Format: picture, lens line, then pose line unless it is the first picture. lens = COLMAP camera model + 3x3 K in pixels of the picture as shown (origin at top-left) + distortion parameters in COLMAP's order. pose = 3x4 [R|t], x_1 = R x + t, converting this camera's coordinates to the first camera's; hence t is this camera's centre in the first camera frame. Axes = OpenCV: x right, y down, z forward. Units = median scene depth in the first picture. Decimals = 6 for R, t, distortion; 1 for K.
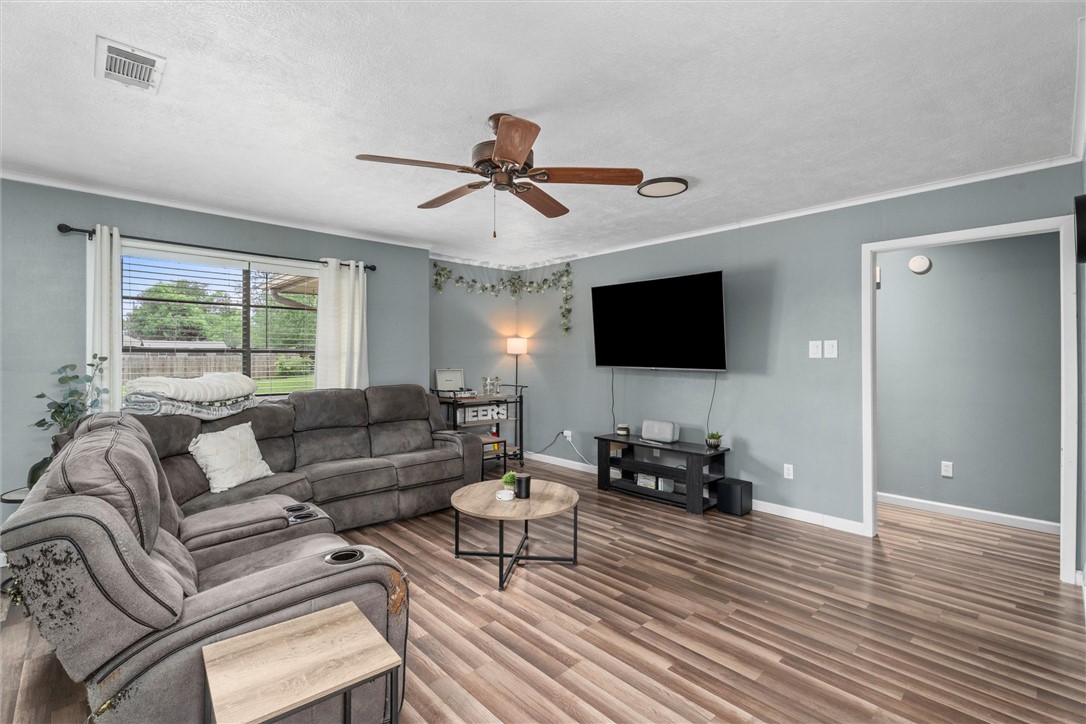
lens RADIAL K [[495.0, 0, 542.8], [0, 495.0, 350.8], [0, 0, 1]] dist [0.000123, 0.000076]
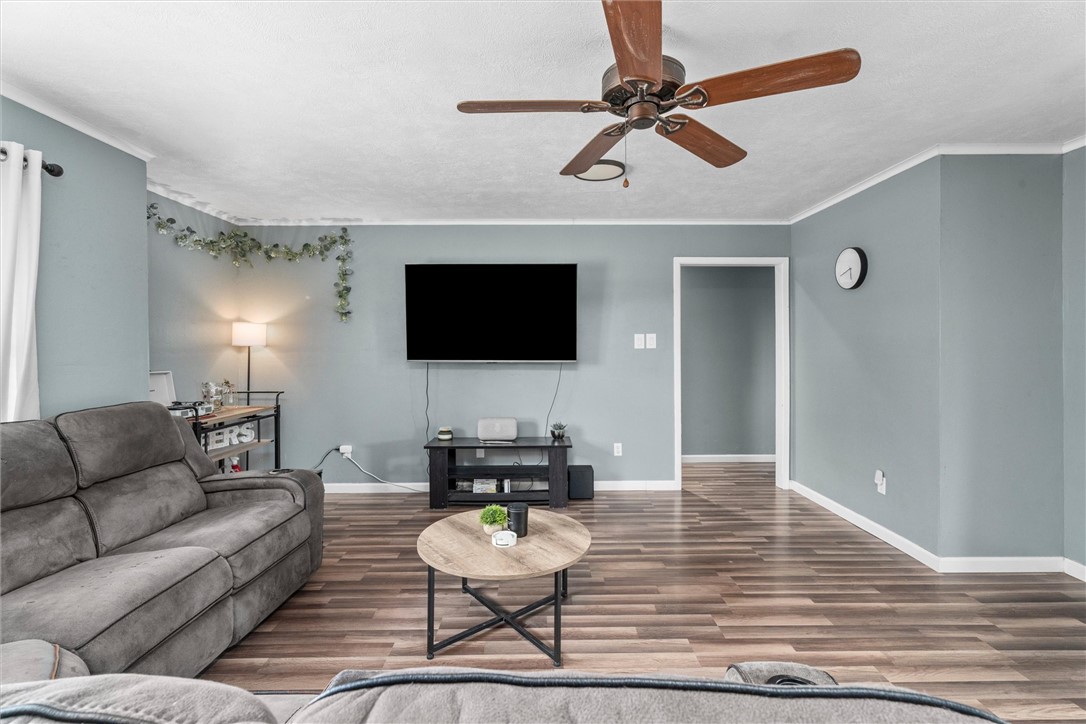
lens RADIAL K [[493.8, 0, 544.0], [0, 493.8, 344.7], [0, 0, 1]] dist [0.000482, 0.000060]
pose [[0.670491, 0.000598, 0.741918, -0.401237], [-0.002397, 0.999996, 0.001361, 0.003463], [-0.741914, -0.002691, 0.670490, 0.328837]]
